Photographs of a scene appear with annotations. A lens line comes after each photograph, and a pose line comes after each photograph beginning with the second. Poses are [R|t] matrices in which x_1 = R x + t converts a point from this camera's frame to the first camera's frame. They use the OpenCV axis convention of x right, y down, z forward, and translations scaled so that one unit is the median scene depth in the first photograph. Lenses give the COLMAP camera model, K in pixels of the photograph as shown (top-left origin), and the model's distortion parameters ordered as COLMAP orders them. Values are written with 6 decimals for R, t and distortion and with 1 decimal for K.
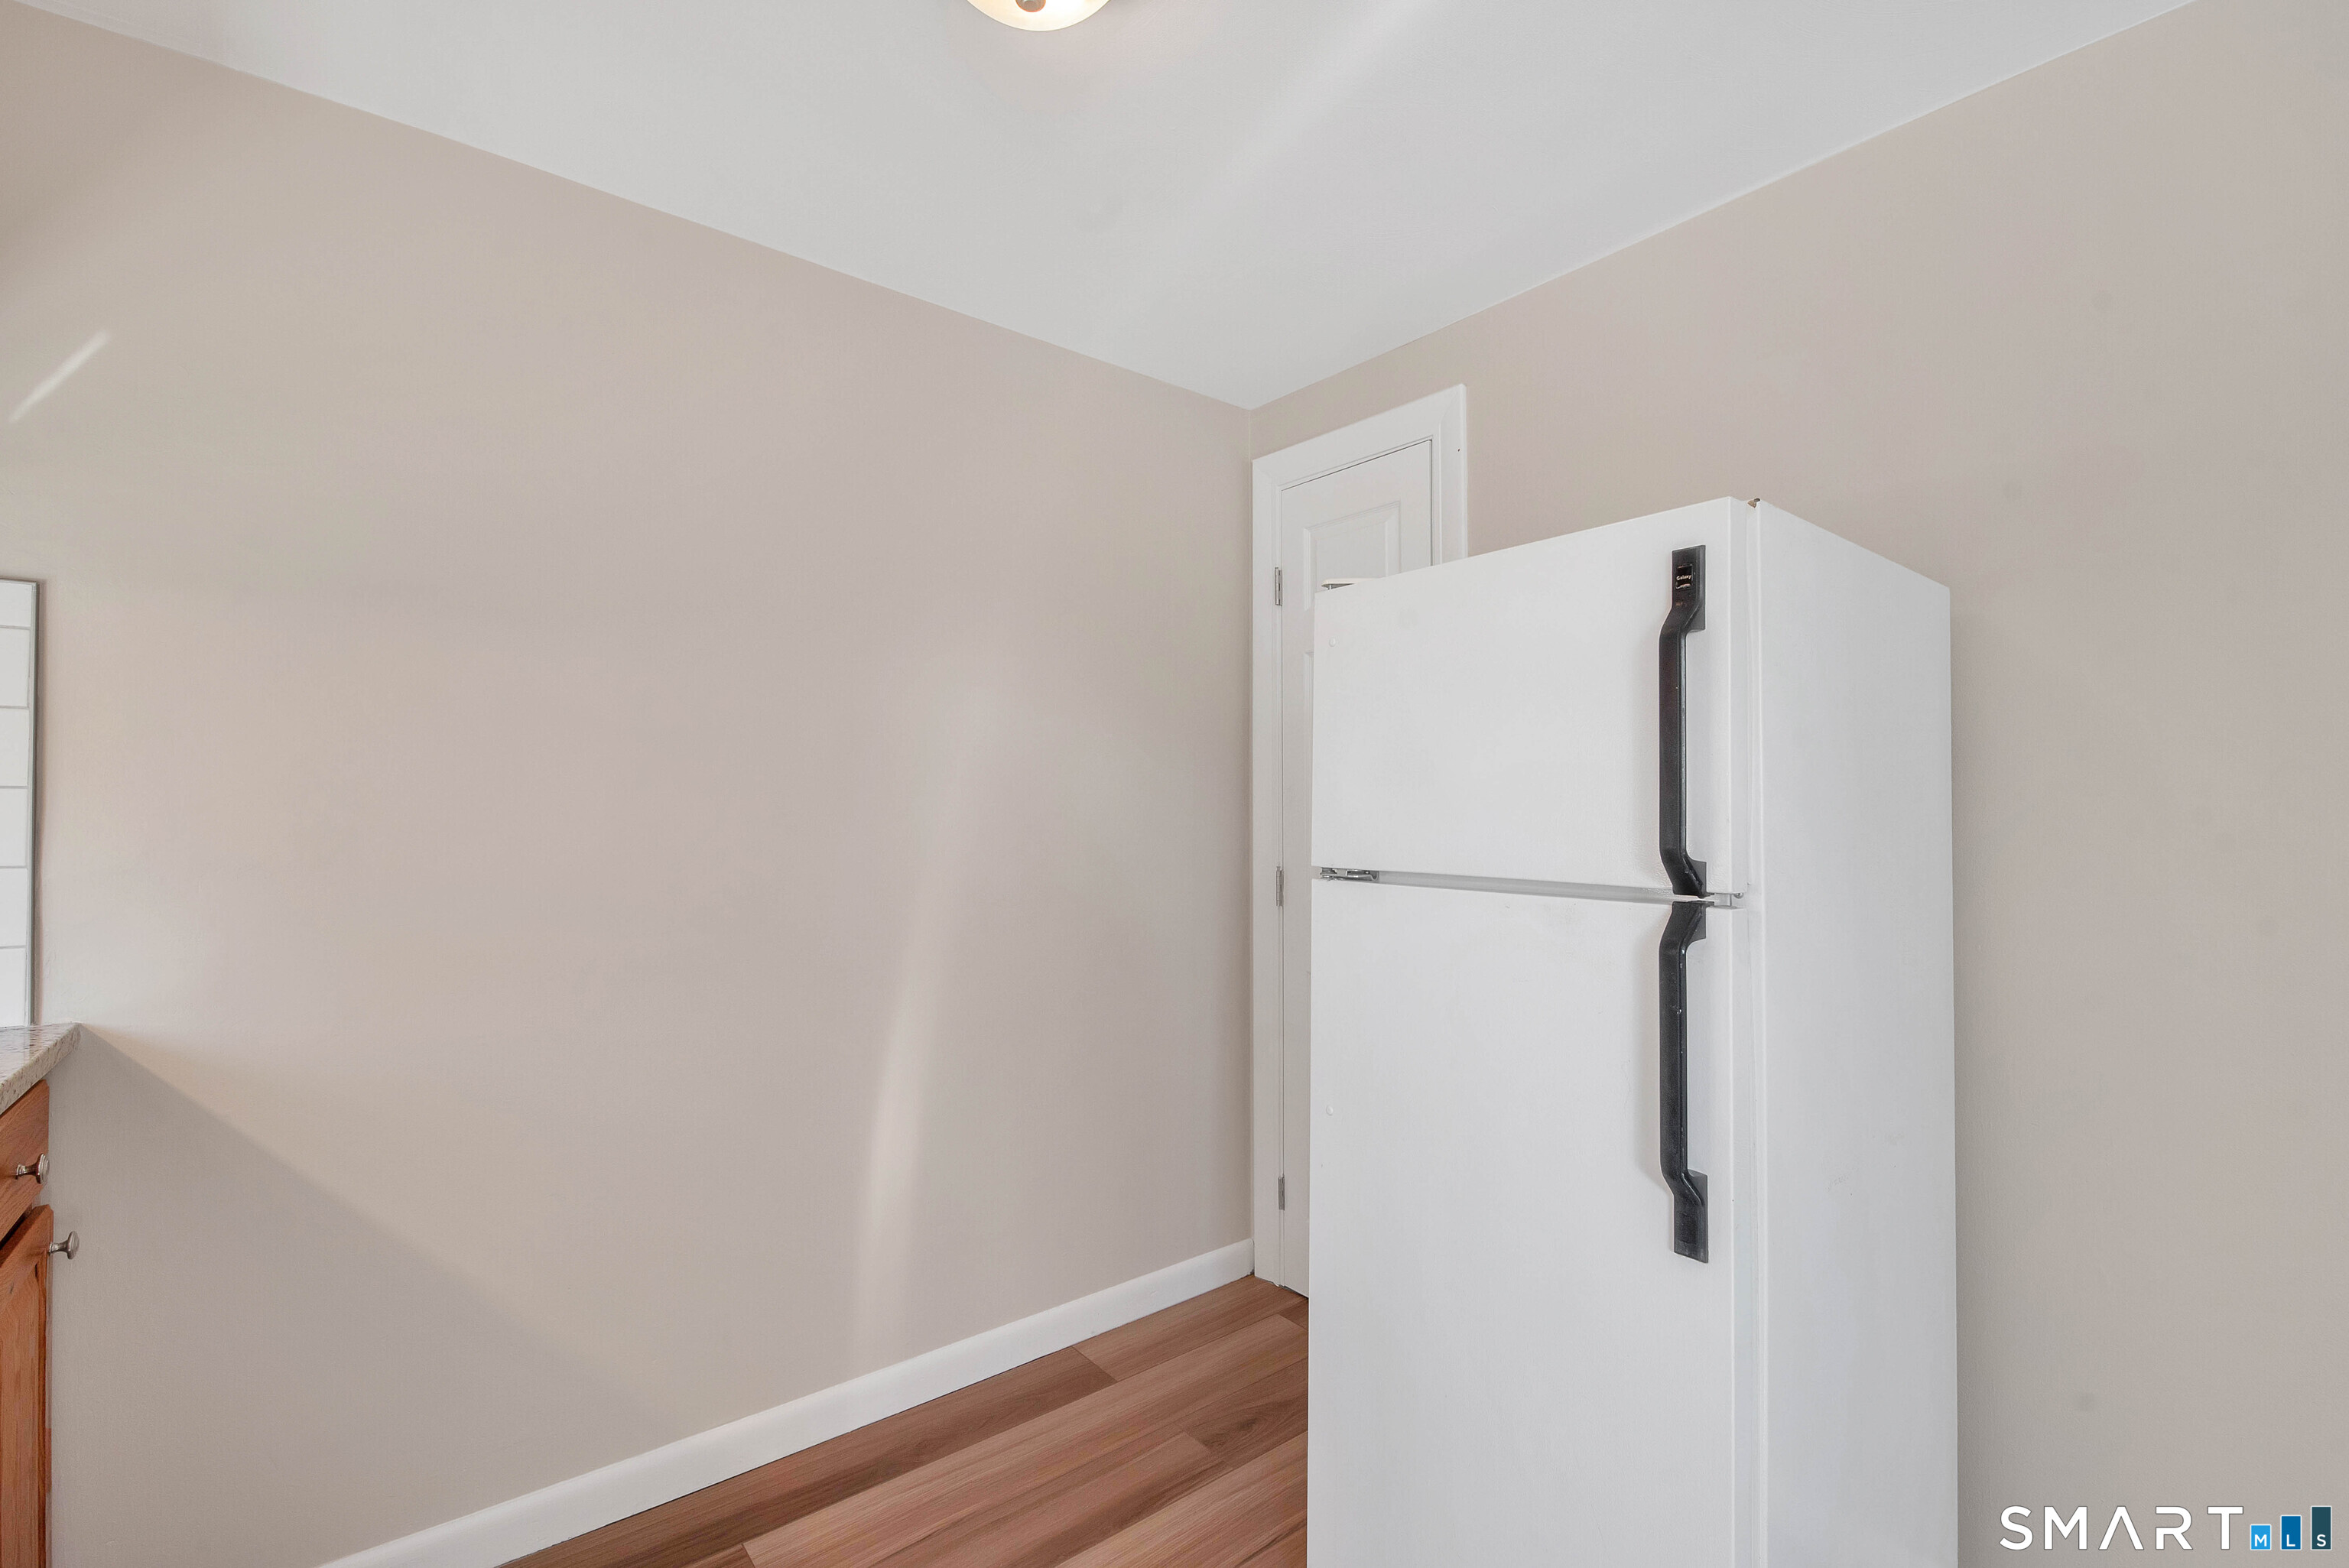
lens RADIAL K [[1018.1, 0, 1135.9], [0, 1018.1, 779.0], [0, 0, 1]] dist [0.017177, -0.000419]
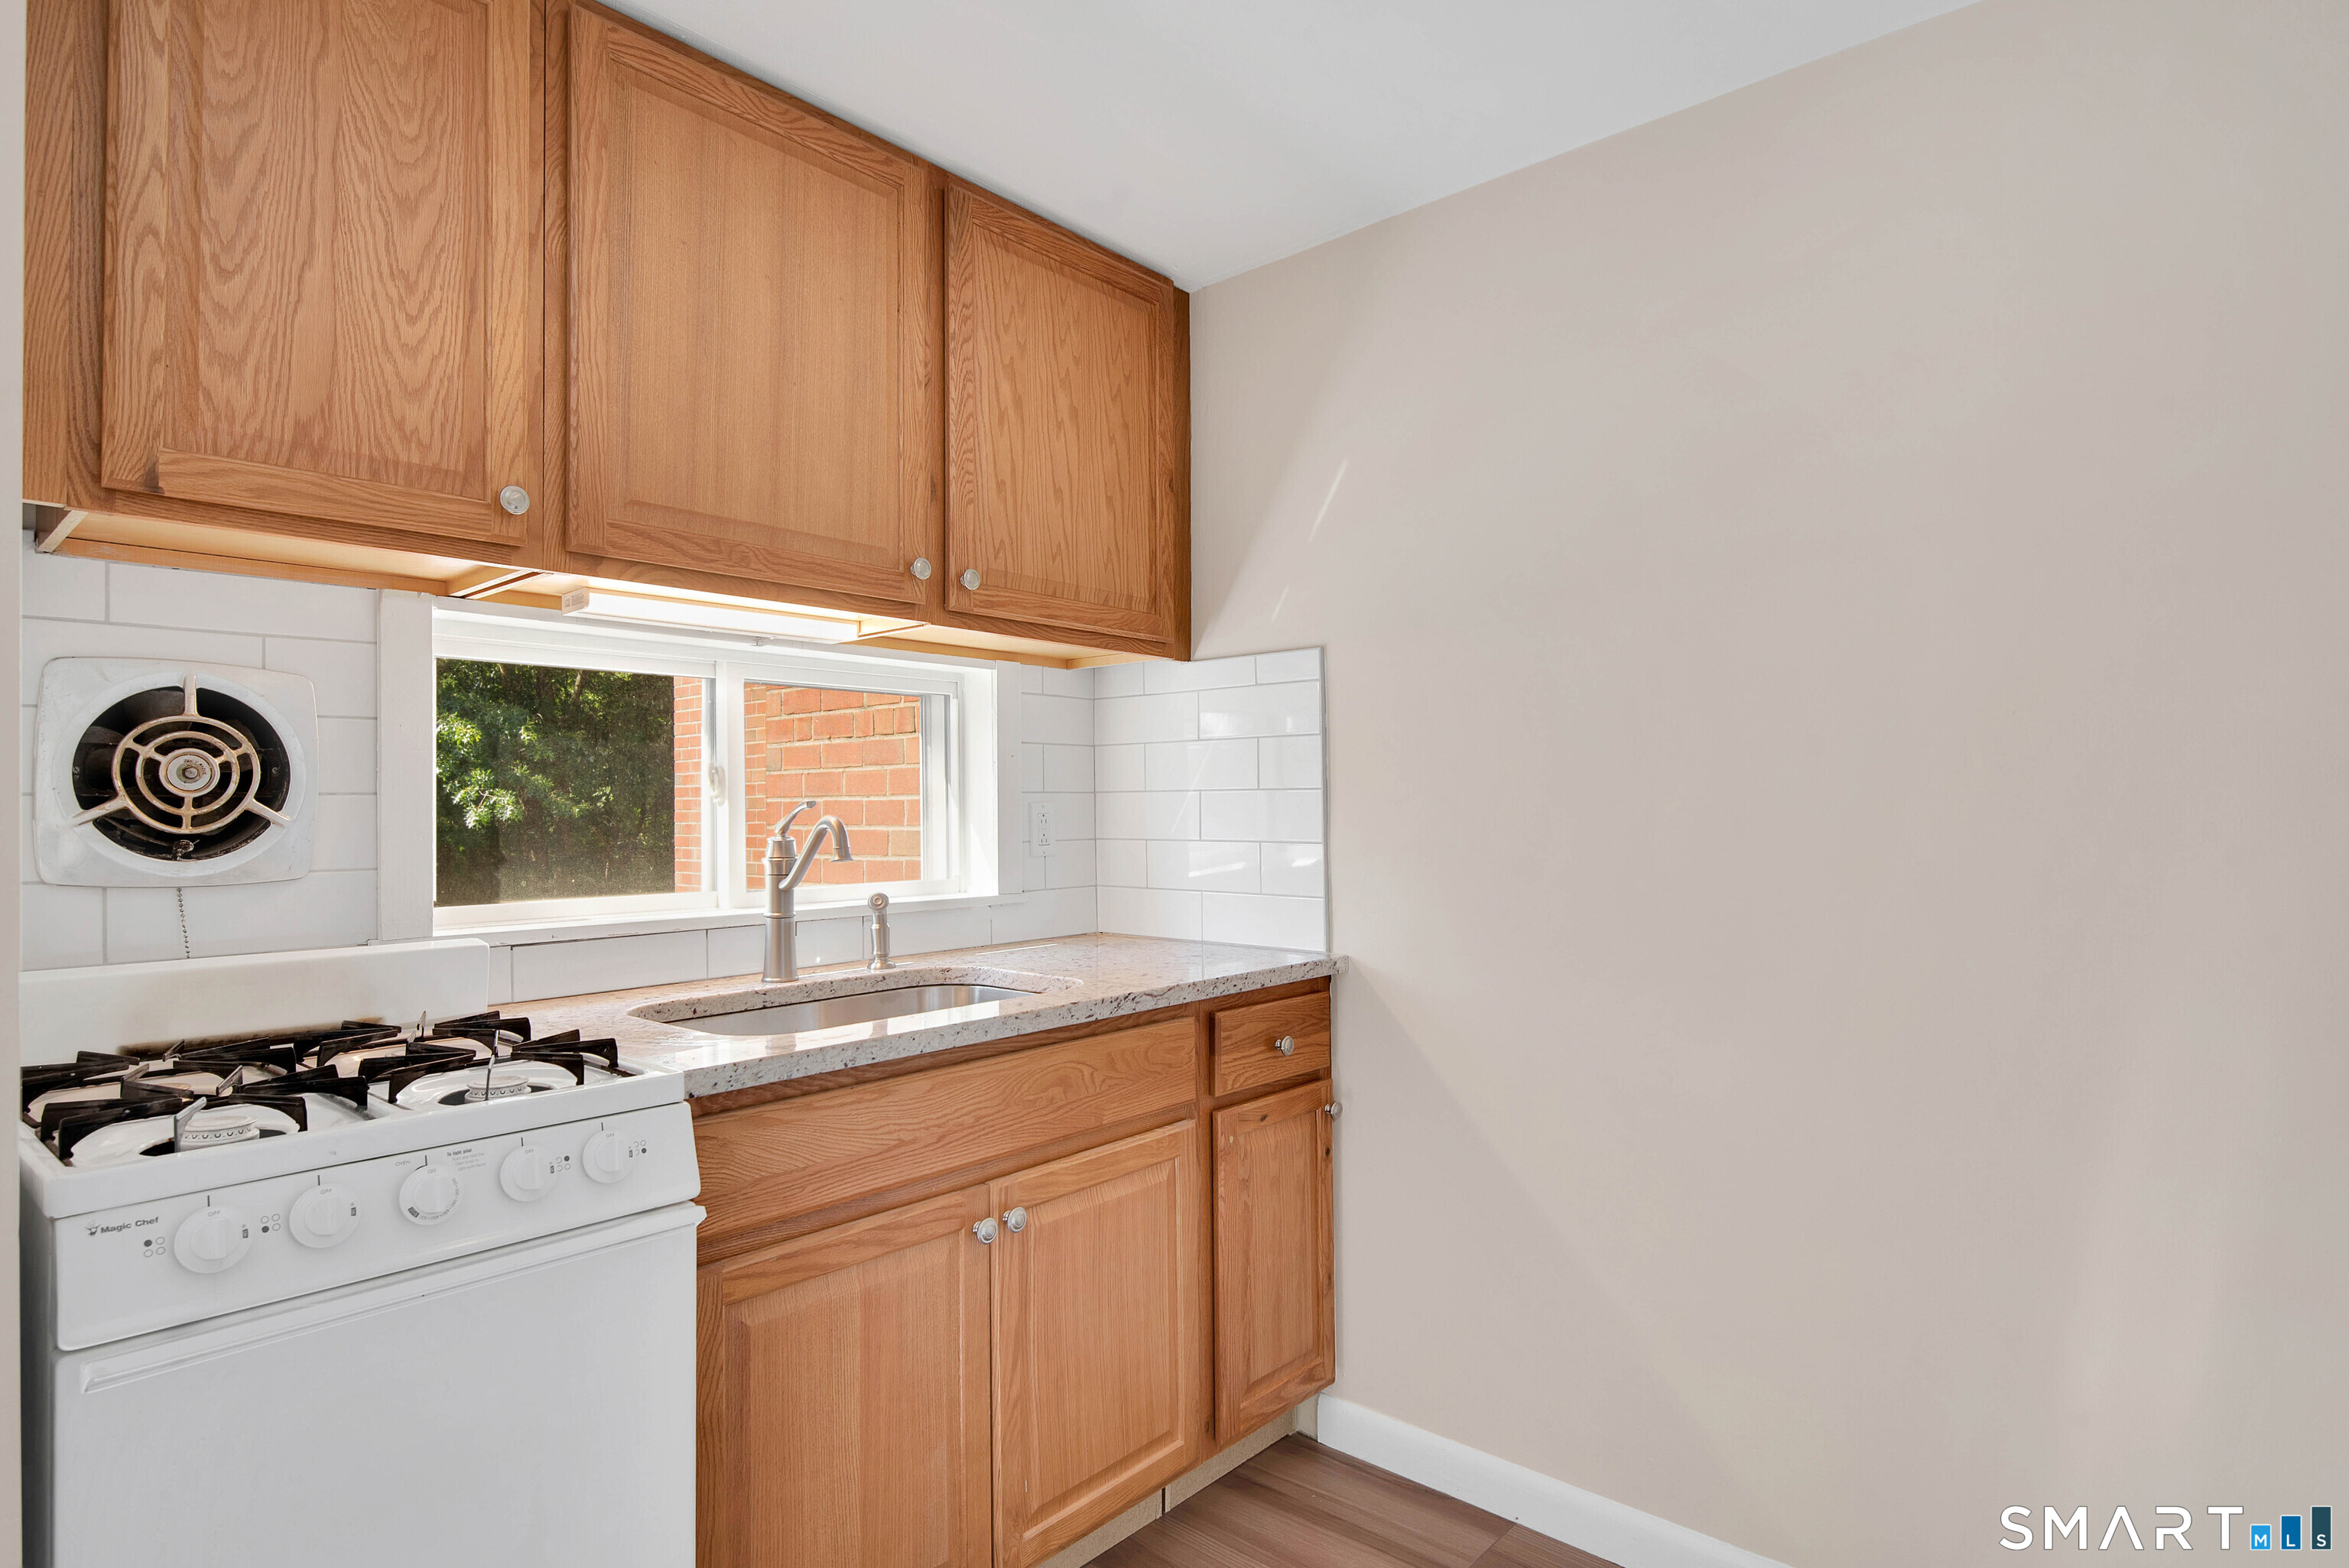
lens RADIAL K [[1242.8, 0, 1154.4], [0, 1242.8, 785.9], [0, 0, 1]] dist [0.001004, -0.000646]
pose [[0.168581, -0.019803, -0.985489, 0.605335], [0.035807, 0.999261, -0.013955, 0.018792], [0.985037, -0.032935, 0.169166, 0.473119]]
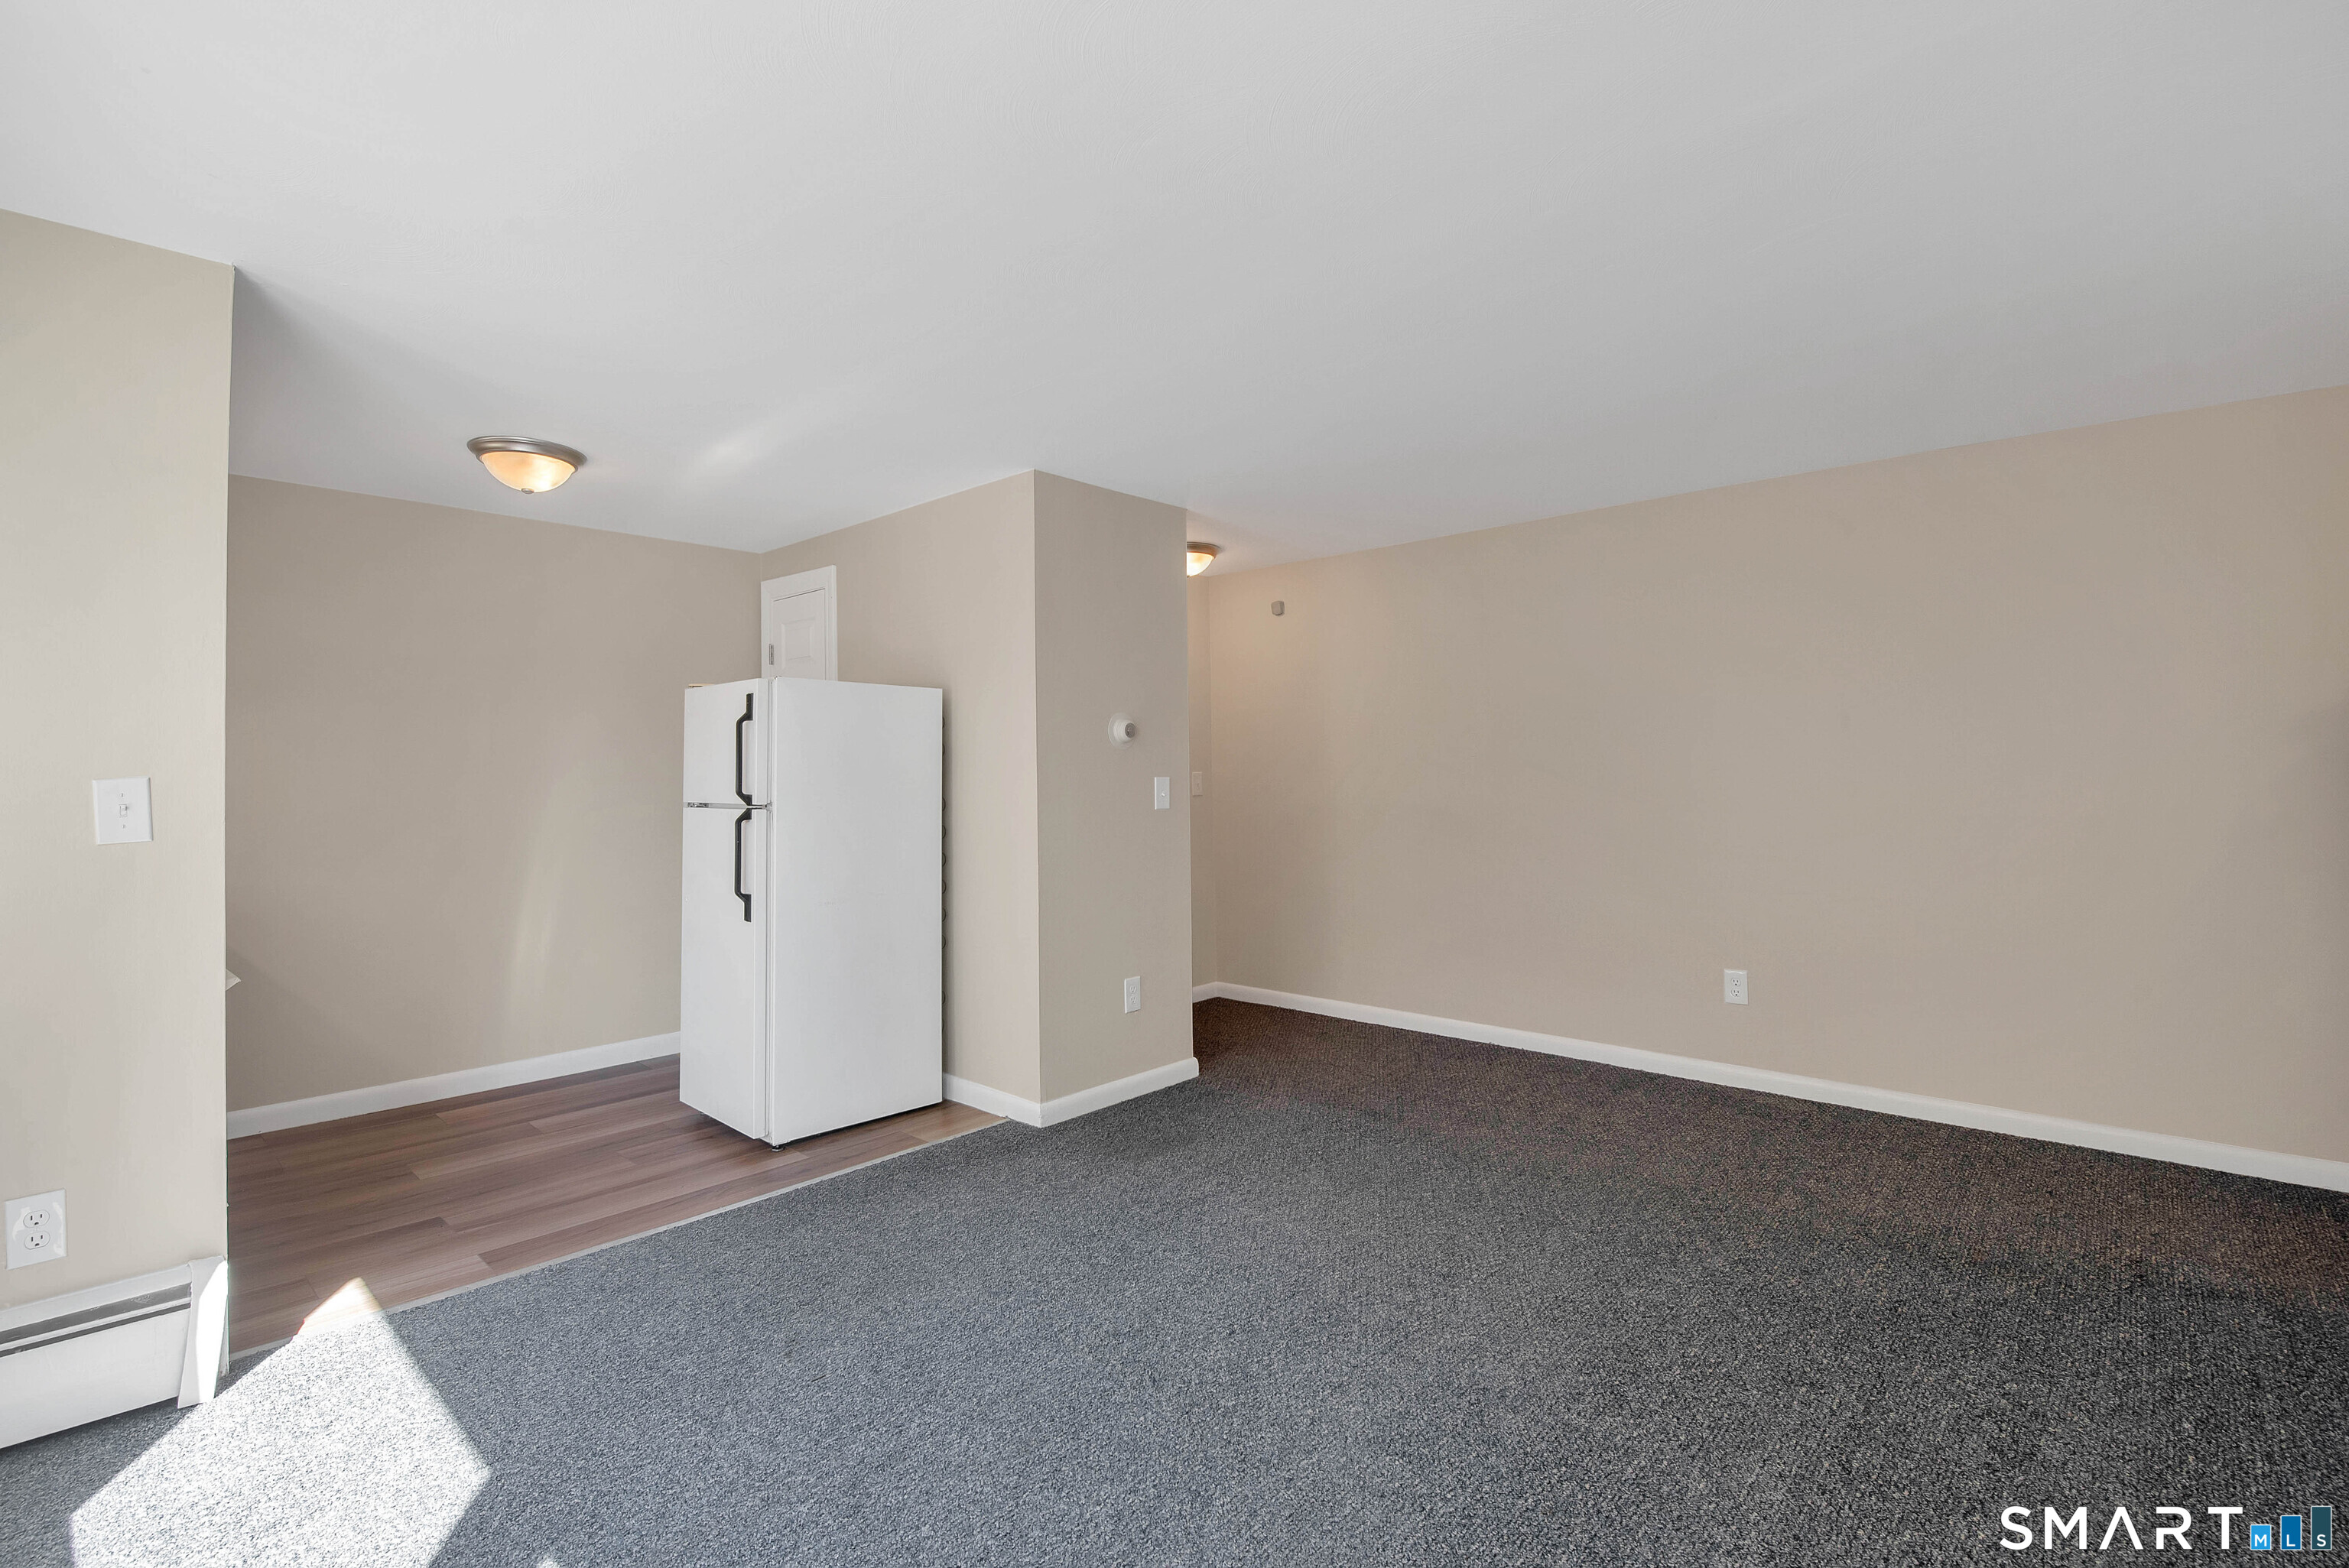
lens RADIAL K [[1070.2, 0, 1230.3], [0, 1070.2, 767.9], [0, 0, 1]] dist [0.001098, -0.000284]
pose [[0.981329, -0.005942, 0.192246, 1.068344], [-0.000249, 0.999483, 0.032161, -0.084395], [-0.192338, -0.031608, 0.980820, -1.953119]]
